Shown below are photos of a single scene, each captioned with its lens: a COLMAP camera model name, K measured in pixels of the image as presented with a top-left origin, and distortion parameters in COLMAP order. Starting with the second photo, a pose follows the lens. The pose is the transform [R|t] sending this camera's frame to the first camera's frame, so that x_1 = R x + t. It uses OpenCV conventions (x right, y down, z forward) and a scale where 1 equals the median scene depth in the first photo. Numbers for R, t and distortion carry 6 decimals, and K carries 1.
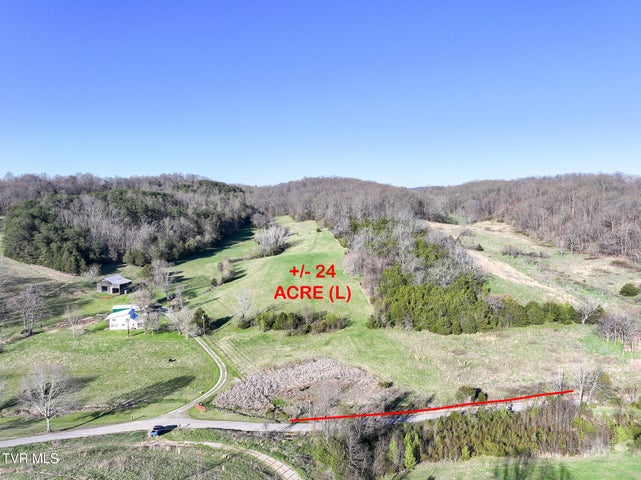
lens RADIAL K [[450.5, 0, 323.2], [0, 450.5, 237.7], [0, 0, 1]] dist [0.000222, 0.014570]
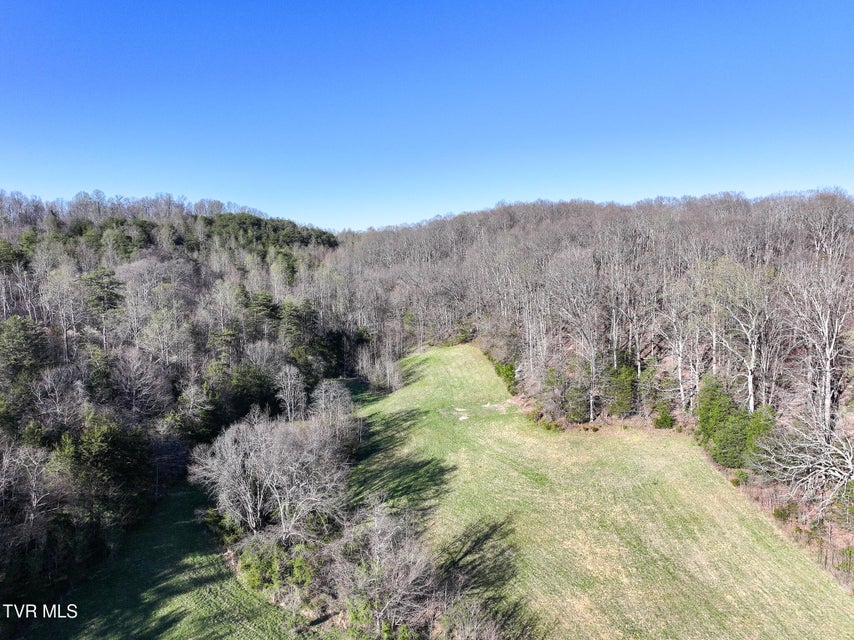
lens RADIAL K [[600.2, 0, 430.6], [0, 600.2, 316.9], [0, 0, 1]] dist [0.000222, 0.014570]
pose [[0.995822, 0.000589, -0.091312, -0.059177], [0.001446, 0.999752, 0.022219, -0.059281], [0.091303, -0.022258, 0.995574, 0.571709]]
